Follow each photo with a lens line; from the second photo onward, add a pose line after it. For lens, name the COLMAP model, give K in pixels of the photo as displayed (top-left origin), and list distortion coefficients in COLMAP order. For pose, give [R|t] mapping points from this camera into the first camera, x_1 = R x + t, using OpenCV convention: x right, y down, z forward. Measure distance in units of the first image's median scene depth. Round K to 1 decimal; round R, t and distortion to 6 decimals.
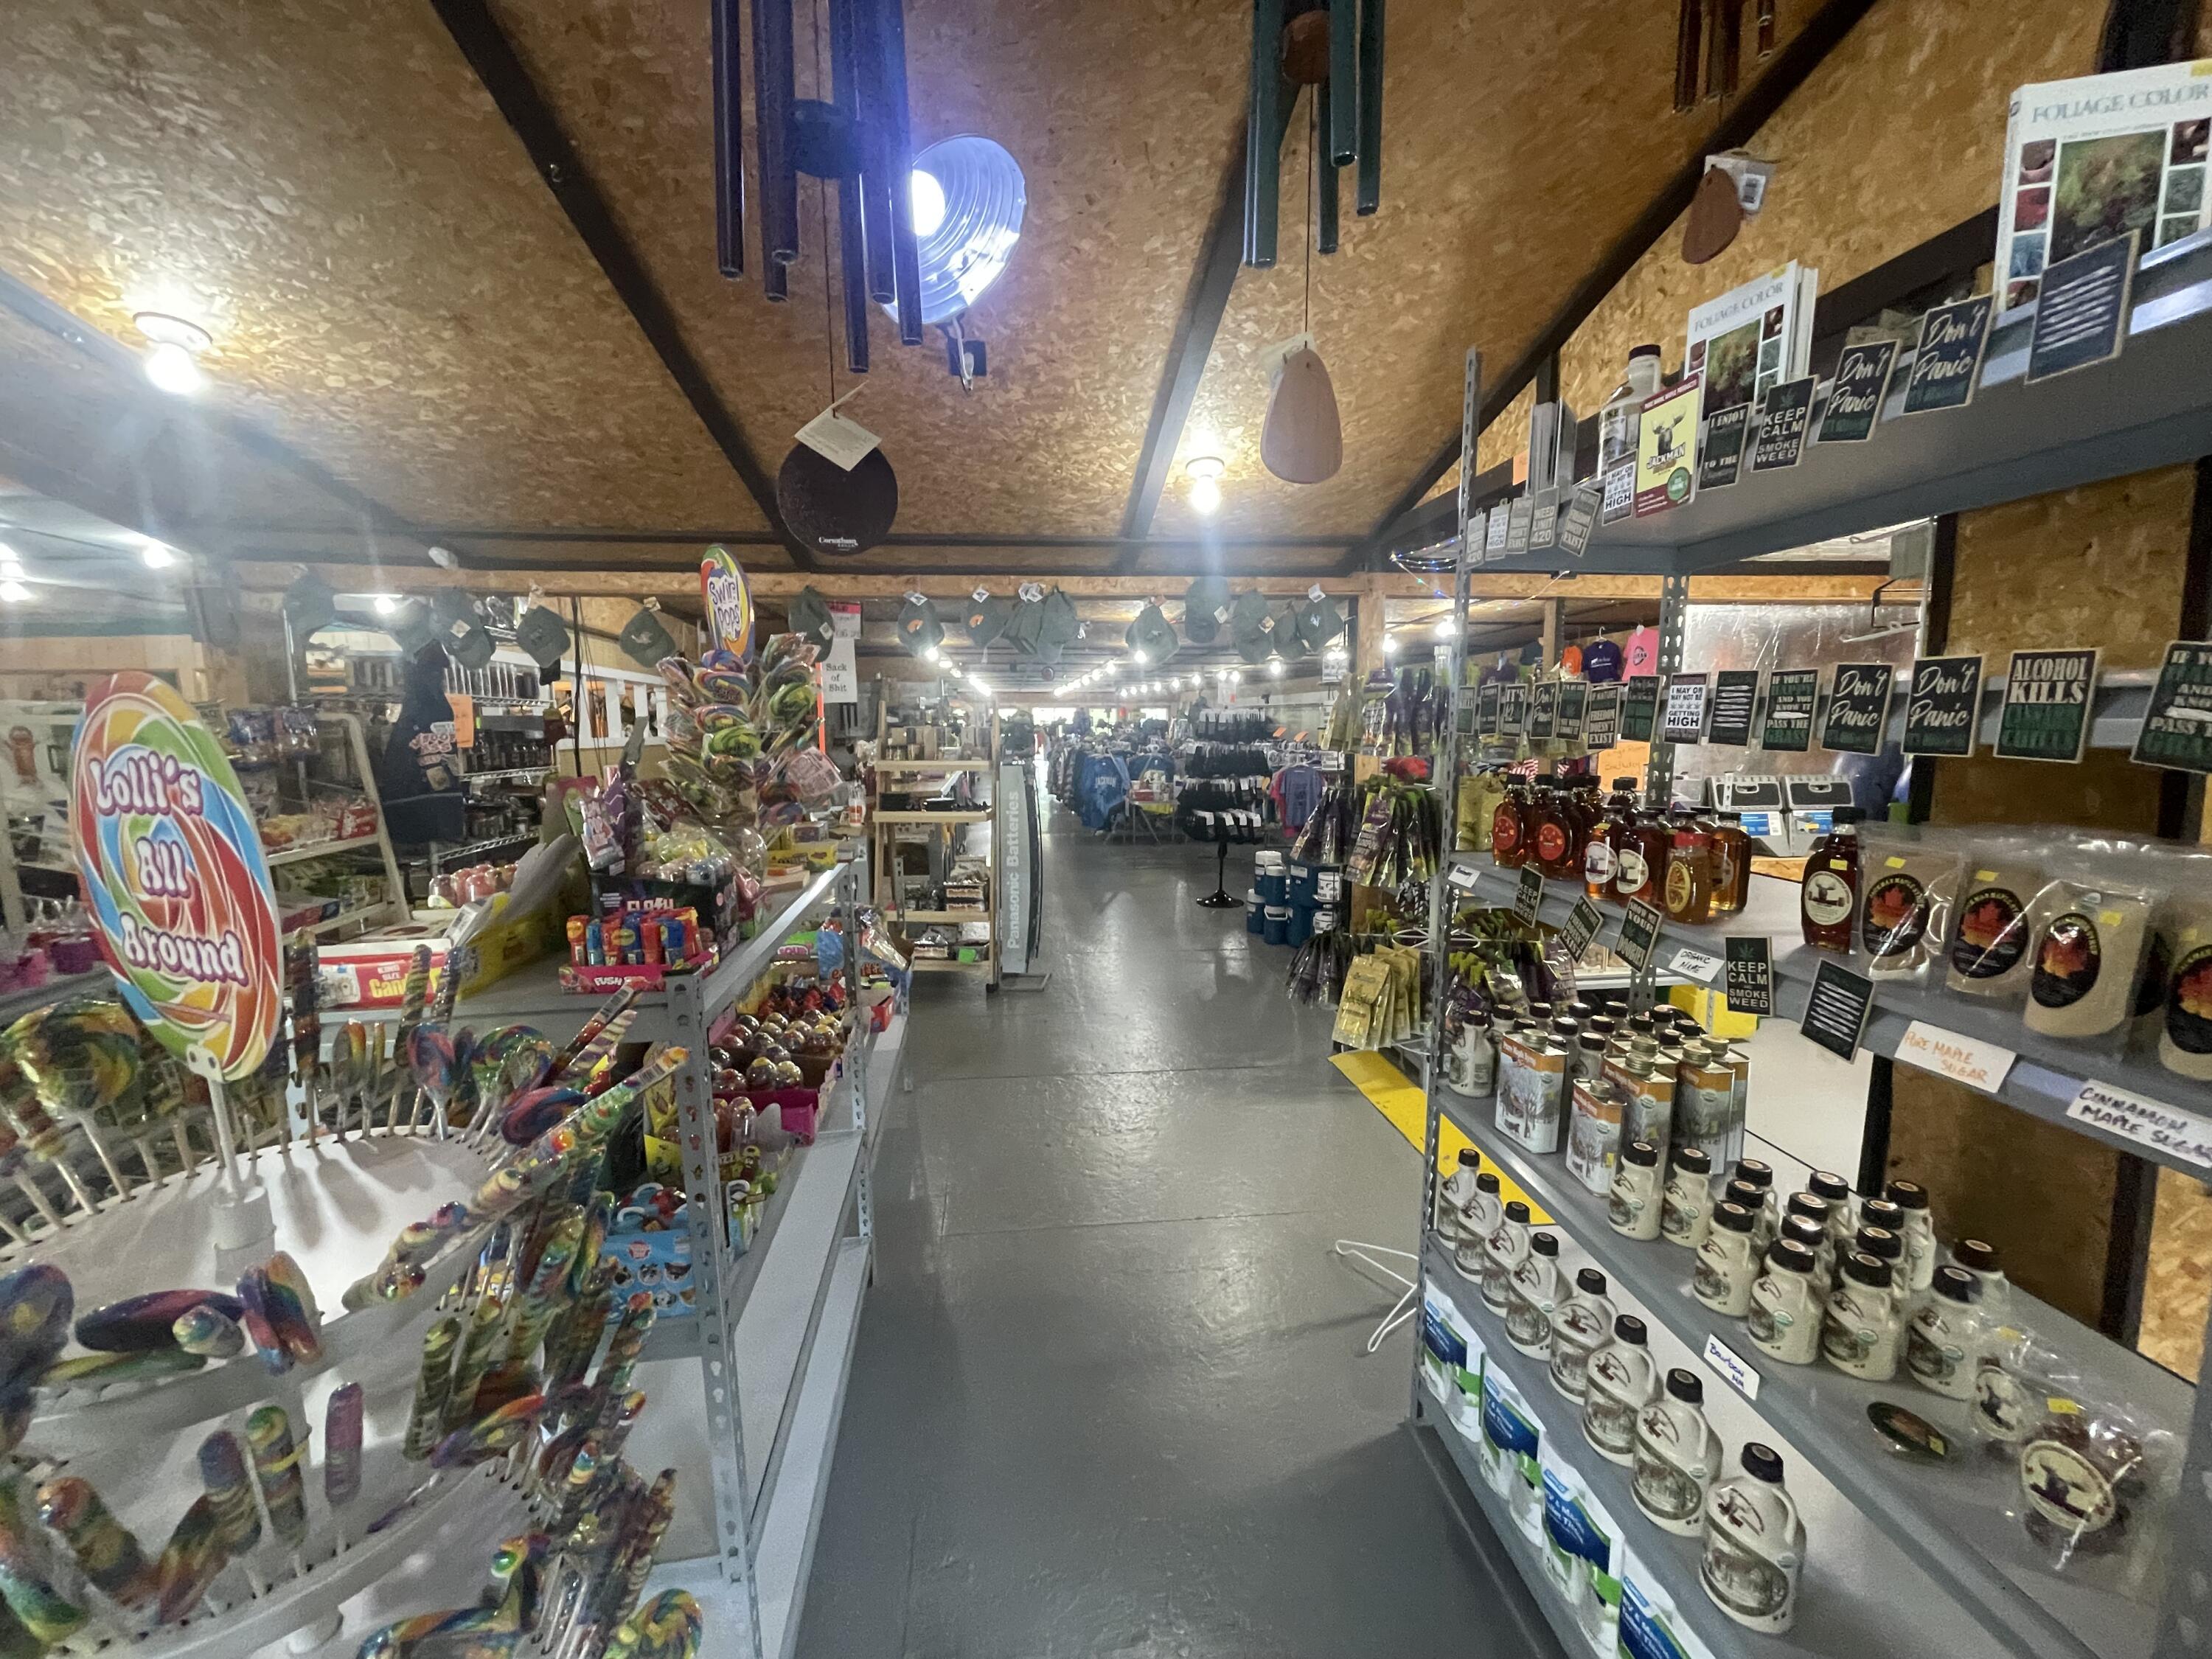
lens RADIAL K [[894.5, 0, 1105.8], [0, 894.5, 833.3], [0, 0, 1]] dist [-0.003141, -0.000275]
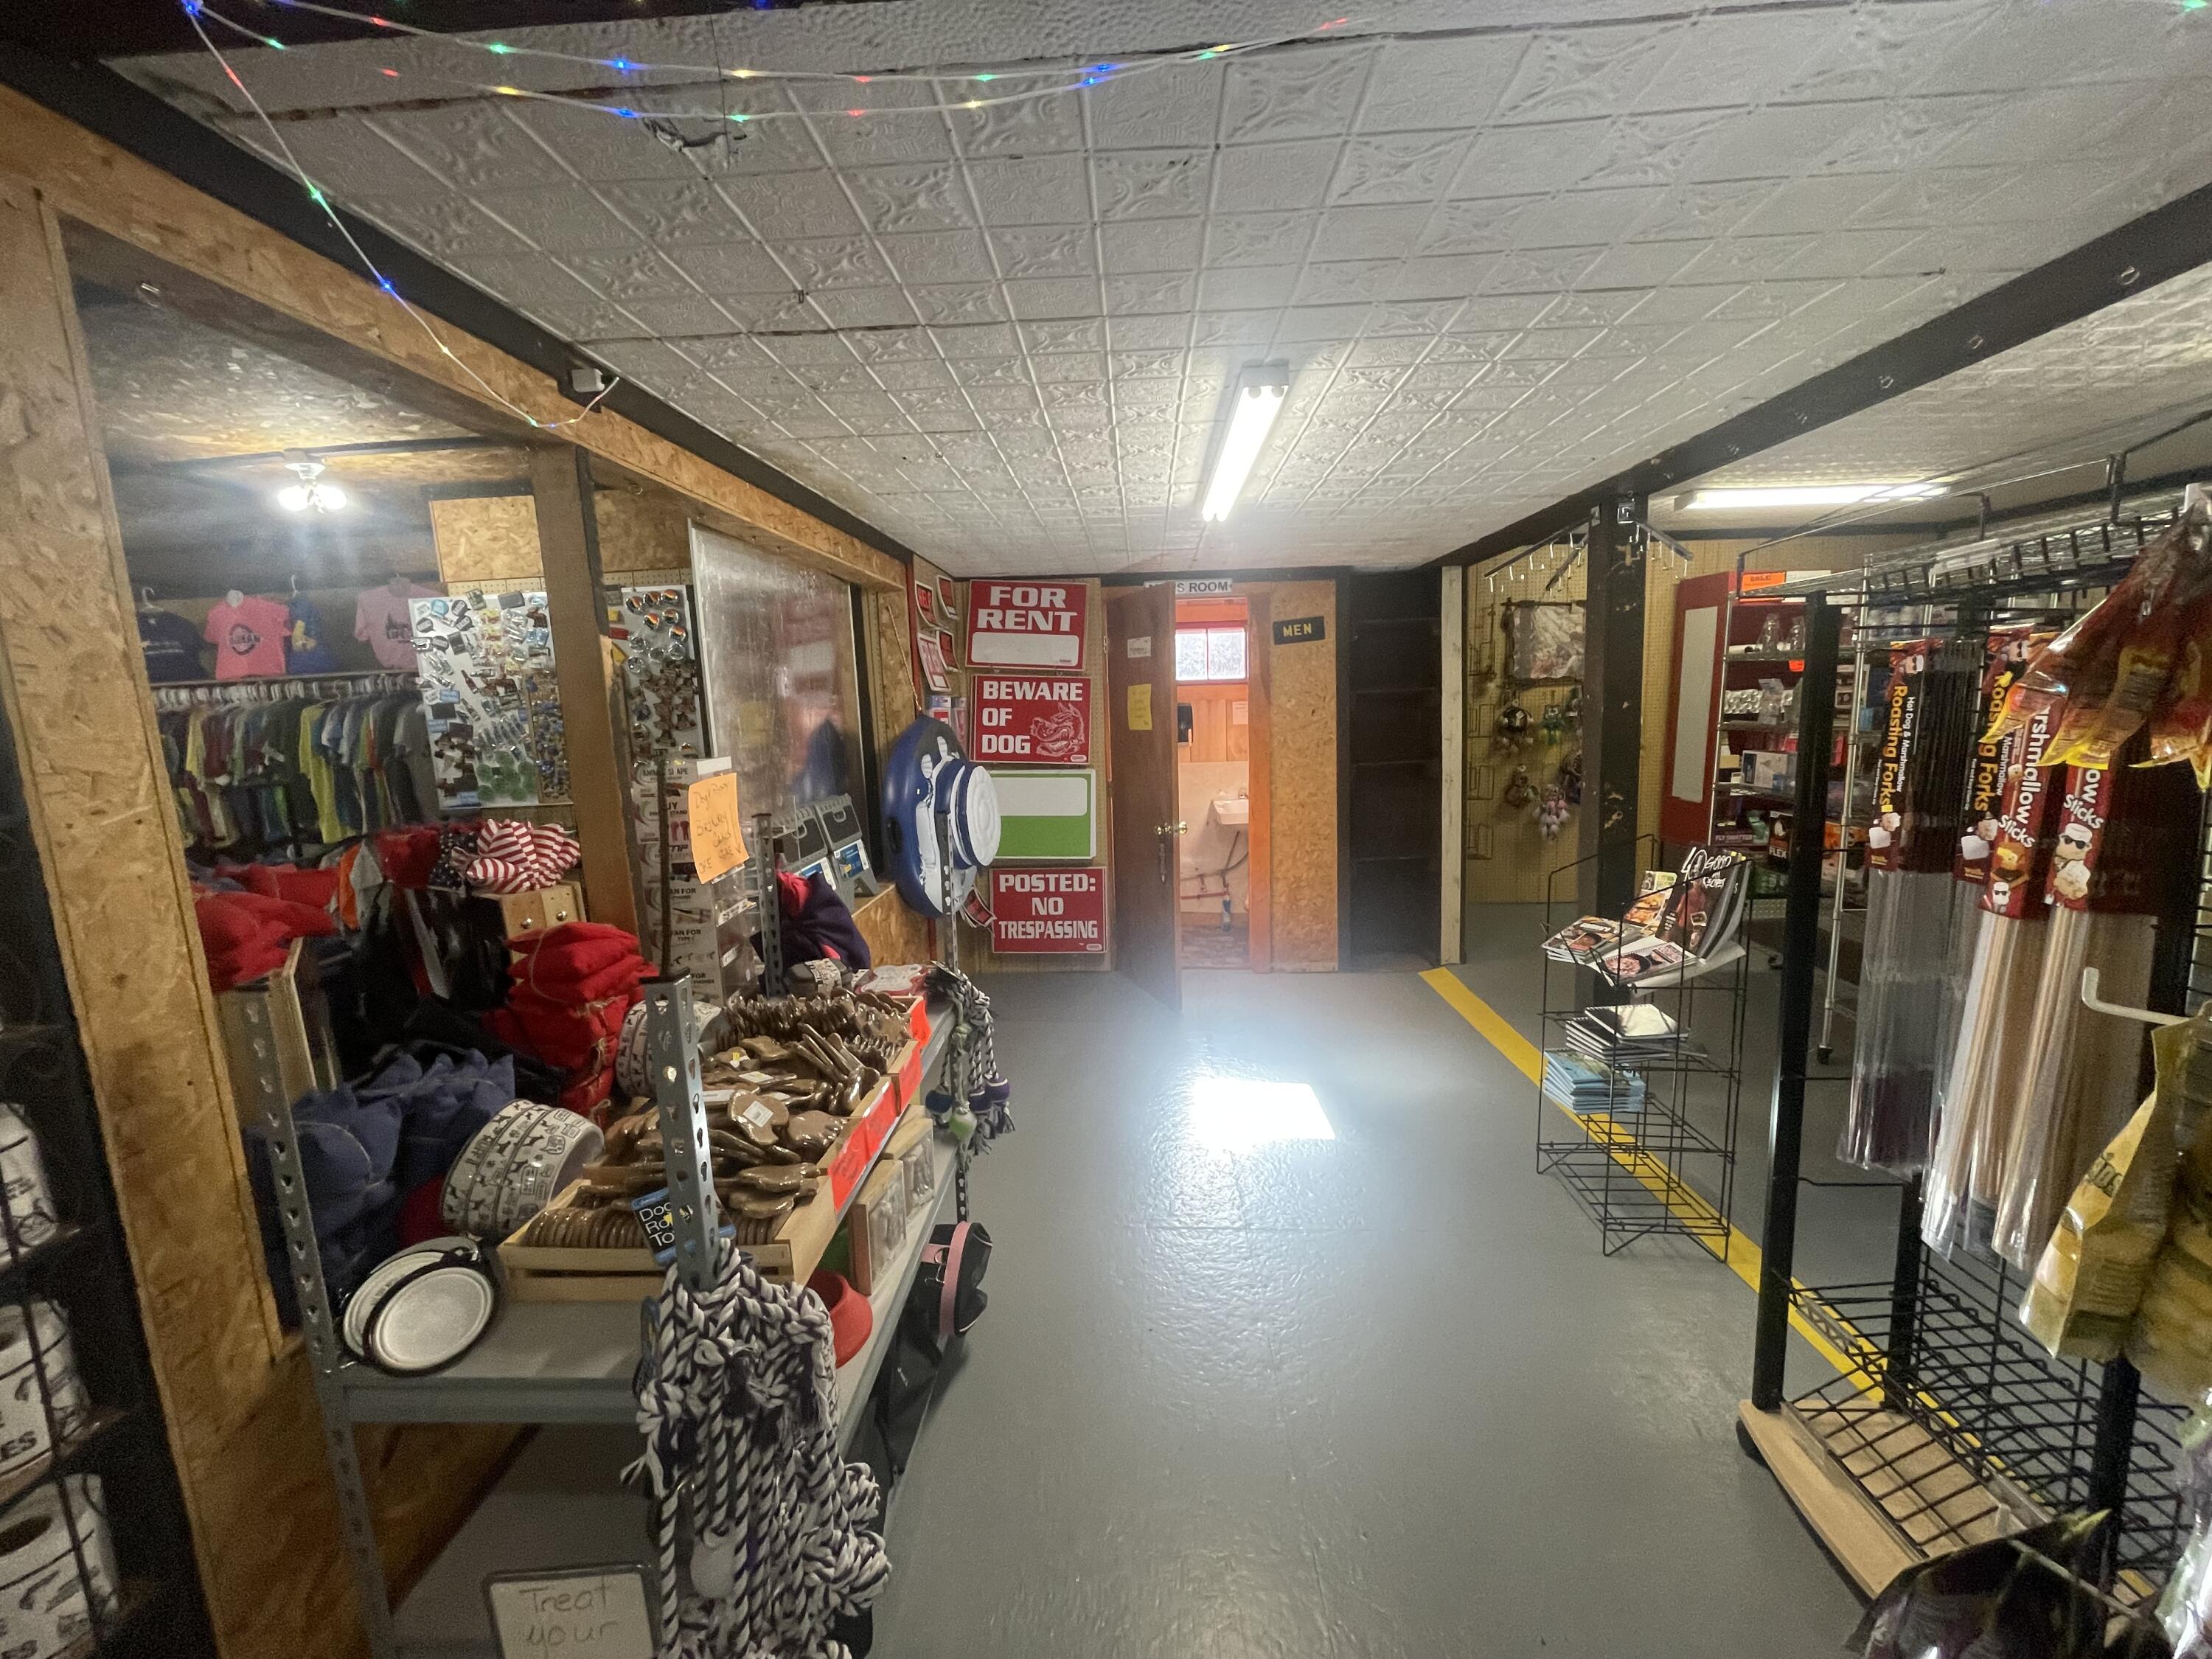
lens RADIAL K [[894.5, 0, 1107.4], [0, 894.5, 827.3], [0, 0, 1]] dist [-0.003141, -0.000275]
pose [[0.140968, -0.140109, 0.980050, 0.050926], [0.159304, 0.980245, 0.117223, -0.053365], [-0.977113, 0.139601, 0.160504, 0.380055]]
